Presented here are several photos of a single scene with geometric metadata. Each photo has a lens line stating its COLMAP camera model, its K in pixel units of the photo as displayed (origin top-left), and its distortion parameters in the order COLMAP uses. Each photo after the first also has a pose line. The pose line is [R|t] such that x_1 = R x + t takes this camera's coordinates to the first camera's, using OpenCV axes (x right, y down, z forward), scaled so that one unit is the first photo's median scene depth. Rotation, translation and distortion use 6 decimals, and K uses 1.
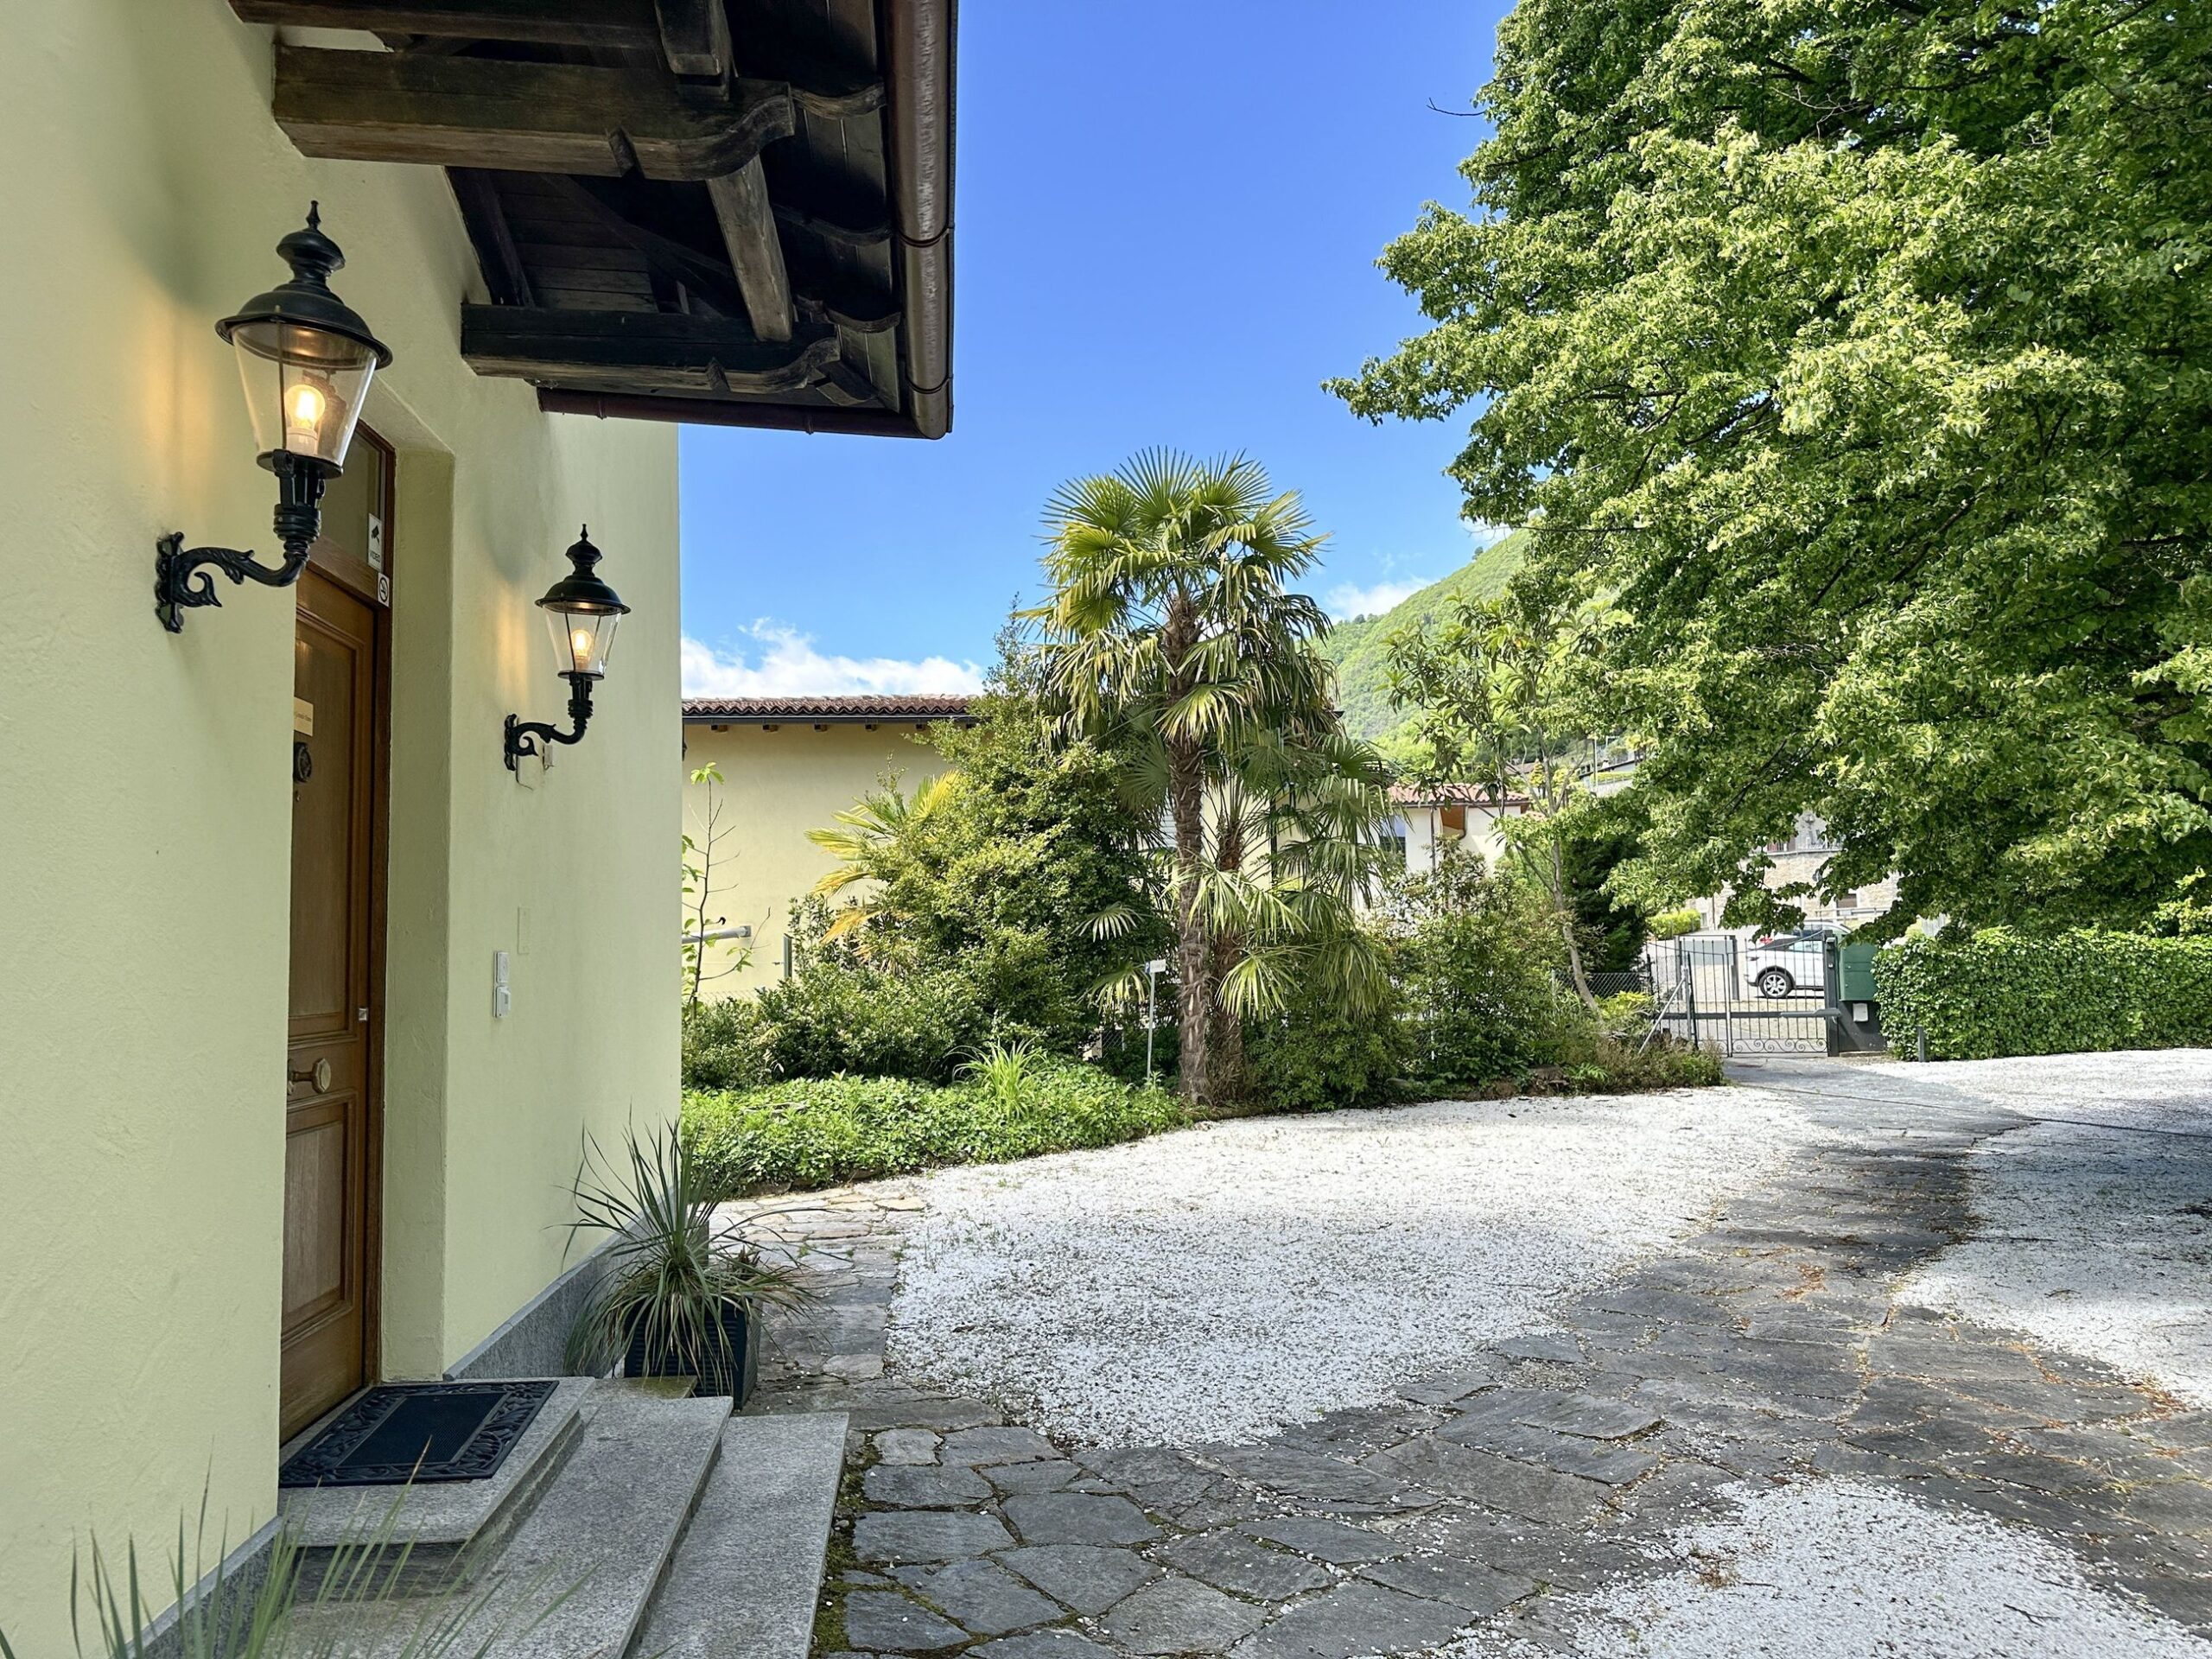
lens RADIAL K [[1531.9, 0, 1106.0], [0, 1531.9, 829.5], [0, 0, 1]] dist [0.000226, -0.000398]
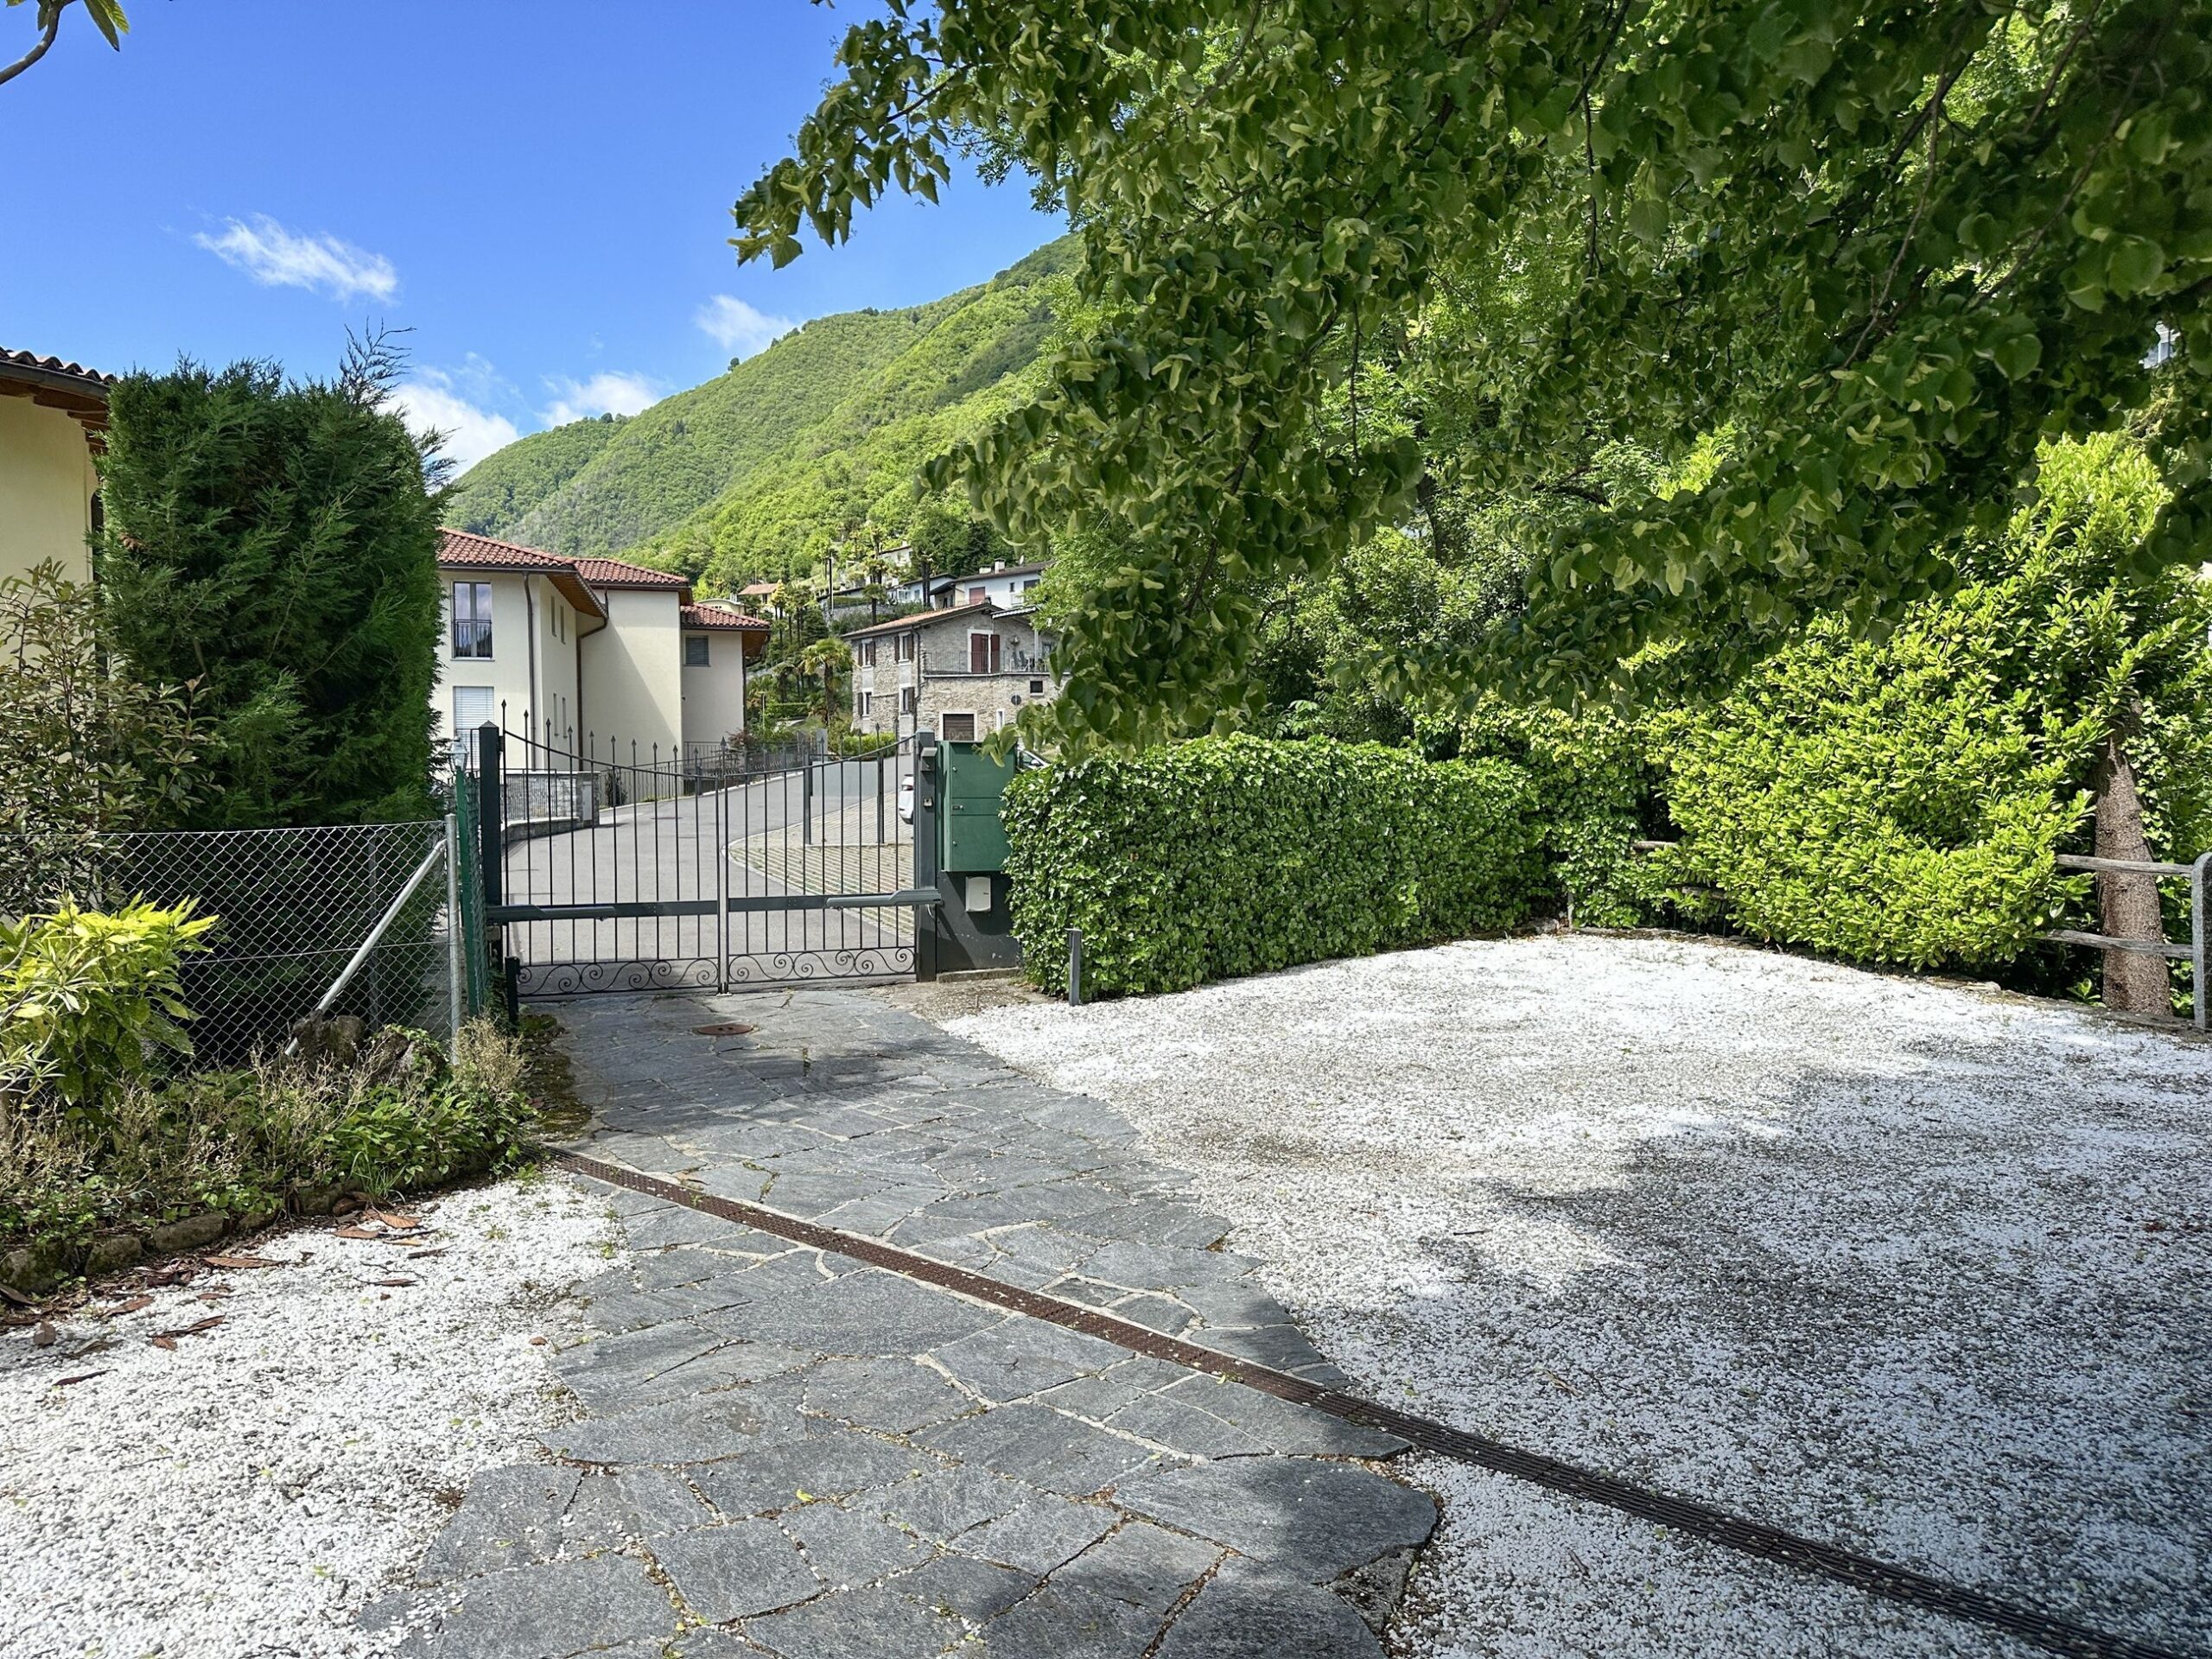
lens RADIAL K [[1531.9, 0, 1106.0], [0, 1531.9, 829.5], [0, 0, 1]] dist [0.000226, -0.000398]
pose [[0.887352, -0.002129, 0.461088, 0.297973], [-0.050683, 0.993479, 0.102126, 0.043893], [-0.458299, -0.113991, 0.881458, 0.538017]]
